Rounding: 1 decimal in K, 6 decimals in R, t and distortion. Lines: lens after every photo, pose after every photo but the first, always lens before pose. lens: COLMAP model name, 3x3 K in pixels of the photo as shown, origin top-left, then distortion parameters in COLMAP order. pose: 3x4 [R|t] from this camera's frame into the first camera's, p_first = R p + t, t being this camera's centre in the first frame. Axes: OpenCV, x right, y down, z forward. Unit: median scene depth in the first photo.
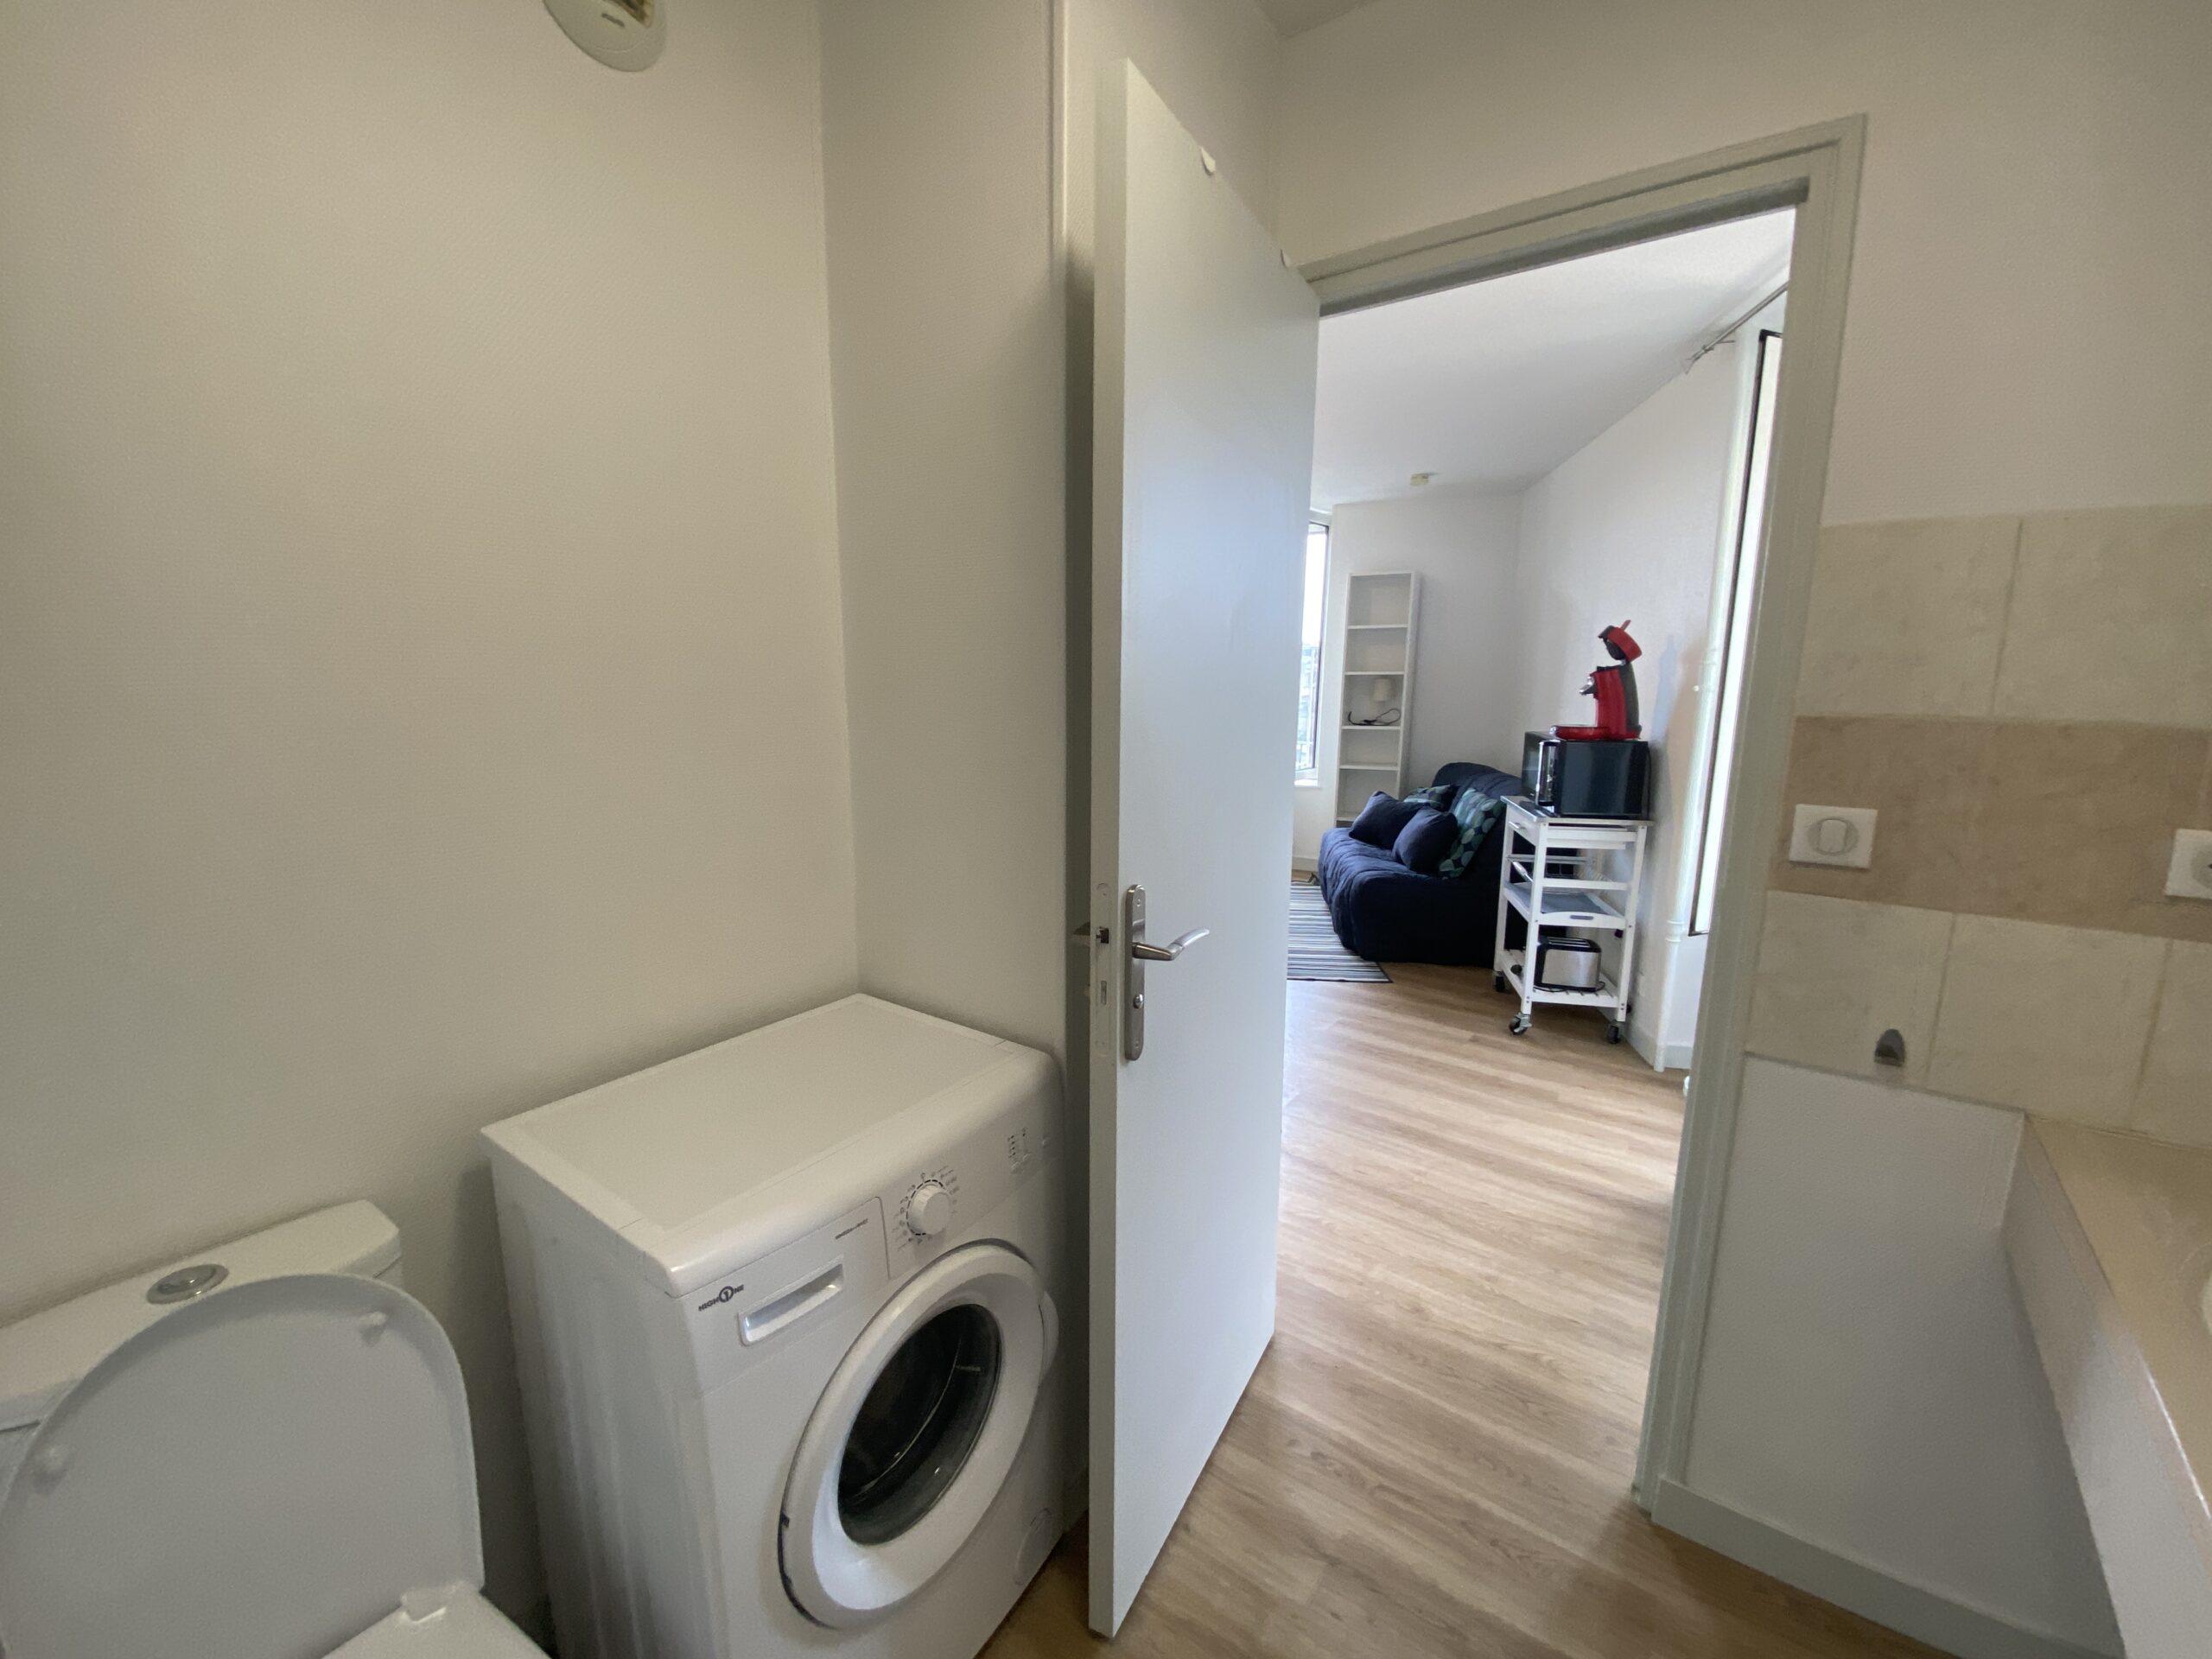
lens RADIAL K [[889.0, 0, 1101.2], [0, 889.0, 832.1], [0, 0, 1]] dist [0.025845, -0.022808]
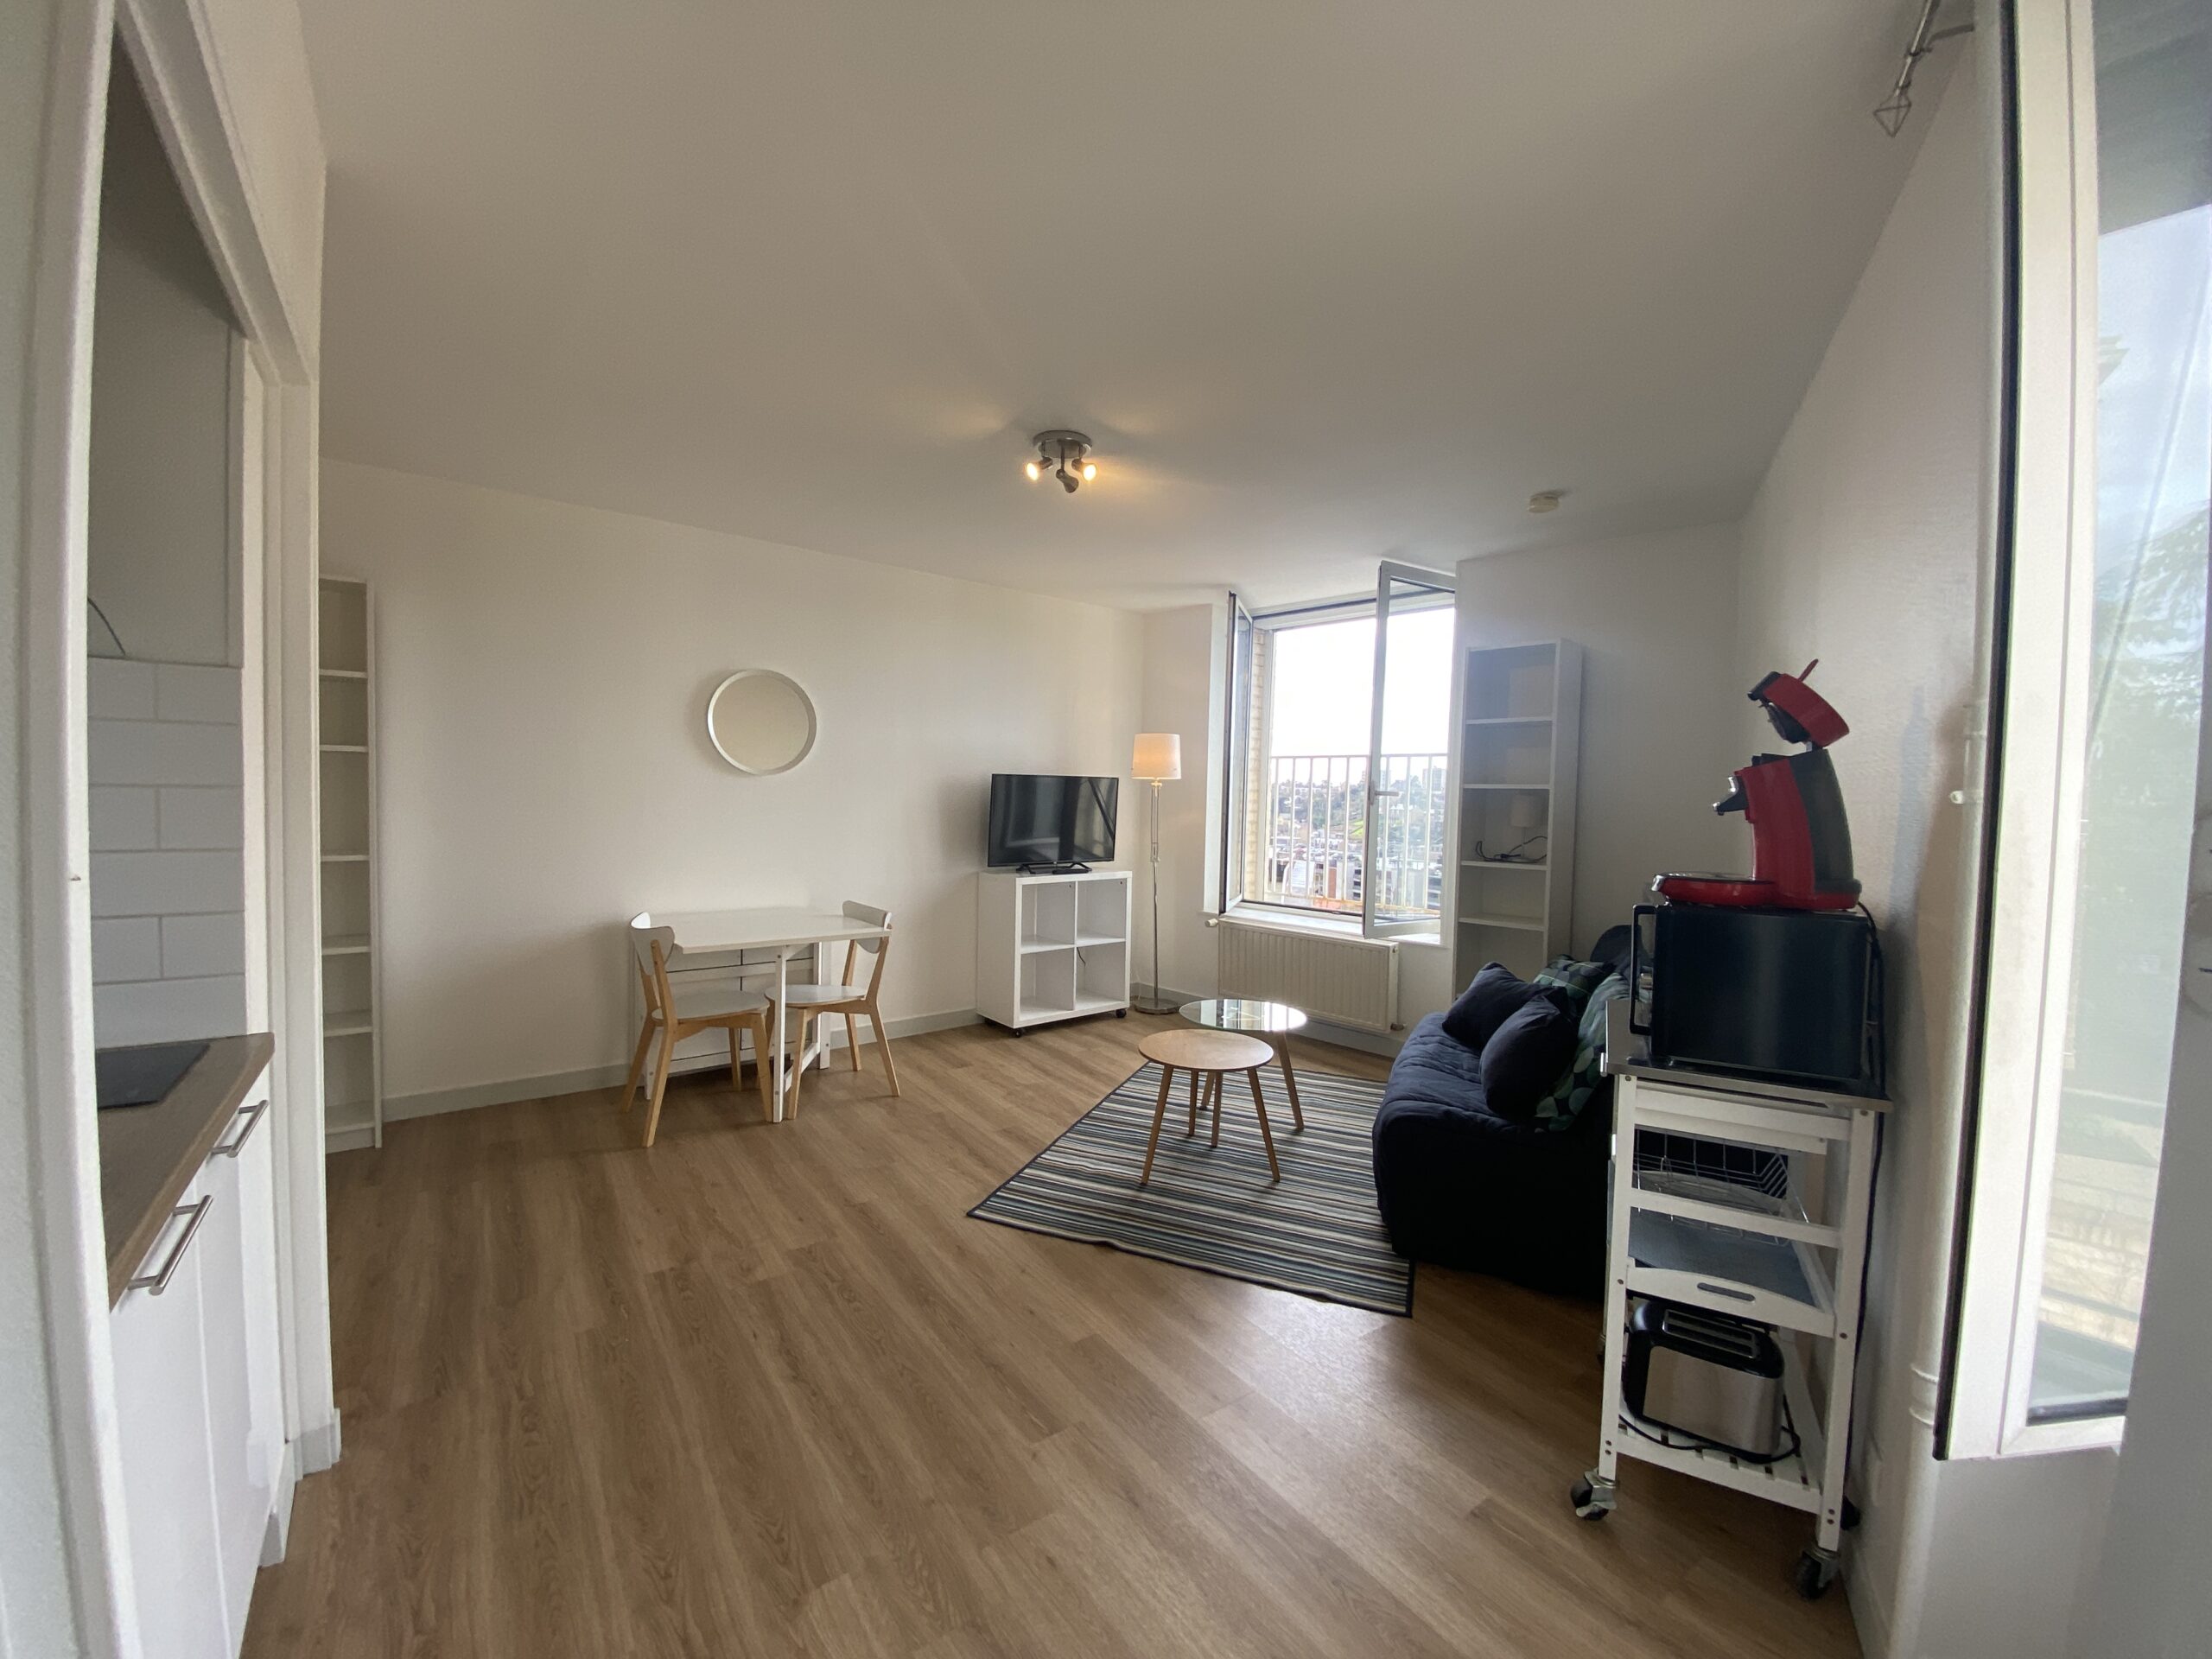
lens RADIAL K [[889.0, 0, 1101.2], [0, 889.0, 832.1], [0, 0, 1]] dist [0.025845, -0.022808]
pose [[0.951480, 0.029389, -0.306303, 0.361488], [-0.071354, 0.989368, -0.126723, -0.056673], [0.299322, 0.142431, 0.943462, 0.431209]]
